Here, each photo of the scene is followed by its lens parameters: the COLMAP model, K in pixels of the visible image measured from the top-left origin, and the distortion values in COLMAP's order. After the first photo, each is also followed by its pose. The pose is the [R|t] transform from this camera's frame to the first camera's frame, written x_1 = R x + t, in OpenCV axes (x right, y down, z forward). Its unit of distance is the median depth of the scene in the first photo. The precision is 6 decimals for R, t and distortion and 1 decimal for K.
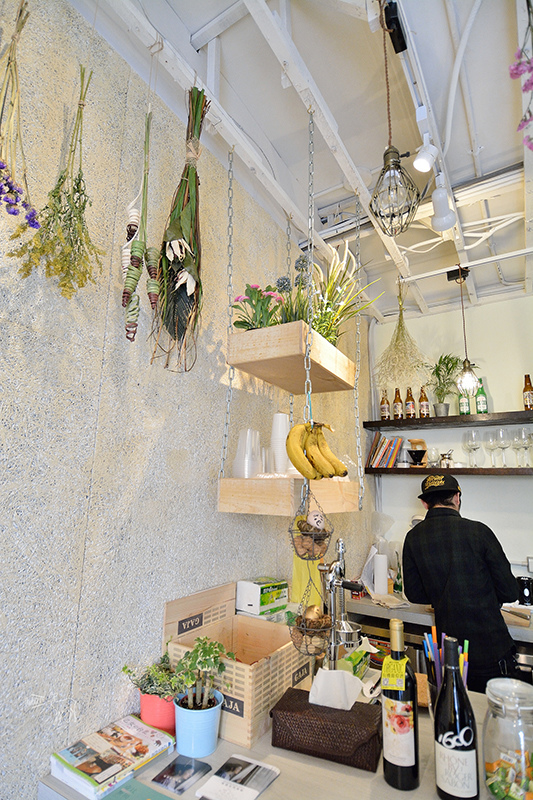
lens RADIAL K [[408.7, 0, 266.5], [0, 408.7, 400.0], [0, 0, 1]] dist [0.000347, -0.000229]
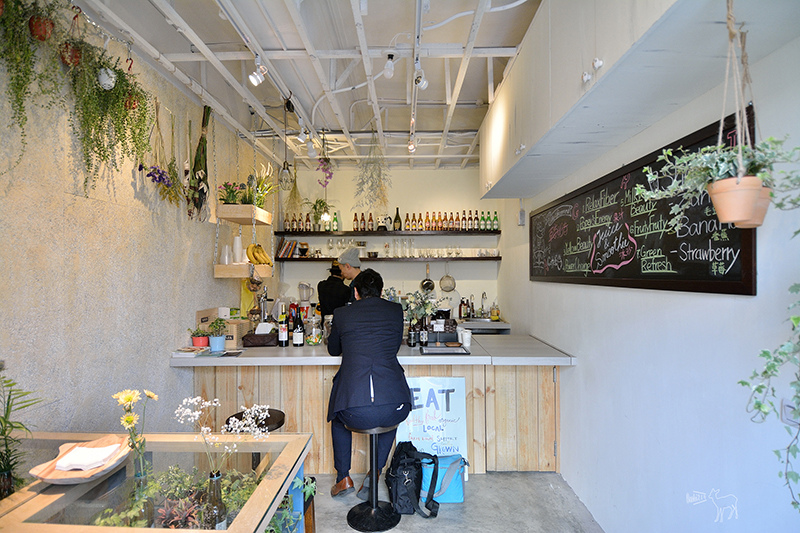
lens RADIAL K [[408.7, 0, 404.9], [0, 408.7, 282.6], [0, 0, 1]] dist [0.000347, -0.000229]
pose [[0.857001, -0.035920, 0.514061, -0.214793], [-0.085433, 0.973859, 0.210475, -0.169564], [-0.508183, -0.224295, 0.831530, -0.884510]]
